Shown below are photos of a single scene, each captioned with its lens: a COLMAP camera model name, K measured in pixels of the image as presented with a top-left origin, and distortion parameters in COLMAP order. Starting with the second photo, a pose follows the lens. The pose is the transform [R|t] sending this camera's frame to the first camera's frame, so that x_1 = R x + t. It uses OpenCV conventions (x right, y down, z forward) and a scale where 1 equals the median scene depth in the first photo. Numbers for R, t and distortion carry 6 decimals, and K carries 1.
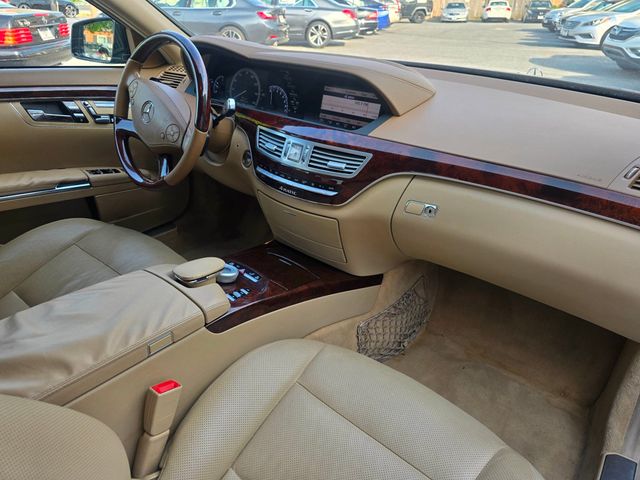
lens RADIAL K [[432.0, 0, 320.3], [0, 432.0, 235.6], [0, 0, 1]] dist [0.035738, -0.031001]
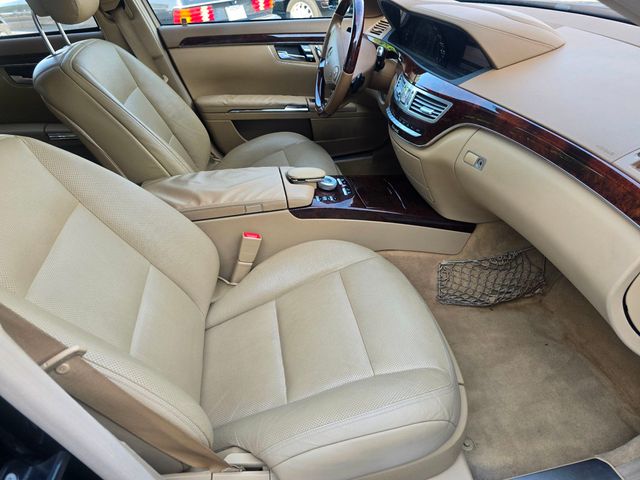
lens RADIAL K [[430.1, 0, 324.6], [0, 430.1, 239.9], [0, 0, 1]] dist [0.020727, -0.006392]
pose [[0.765657, 0.286034, -0.576154, 0.489856], [-0.210888, 0.957810, 0.195257, -0.001739], [0.607696, -0.027996, 0.793676, -0.058990]]
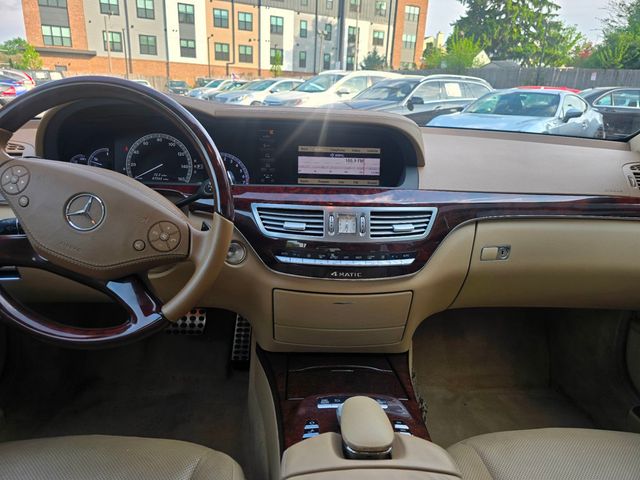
lens RADIAL K [[430.1, 0, 324.6], [0, 430.1, 239.9], [0, 0, 1]] dist [0.020727, -0.006392]
pose [[0.729661, -0.212154, 0.650066, -0.525784], [0.302341, 0.952776, -0.028414, -0.138323], [-0.613339, 0.217274, 0.759347, 0.392127]]
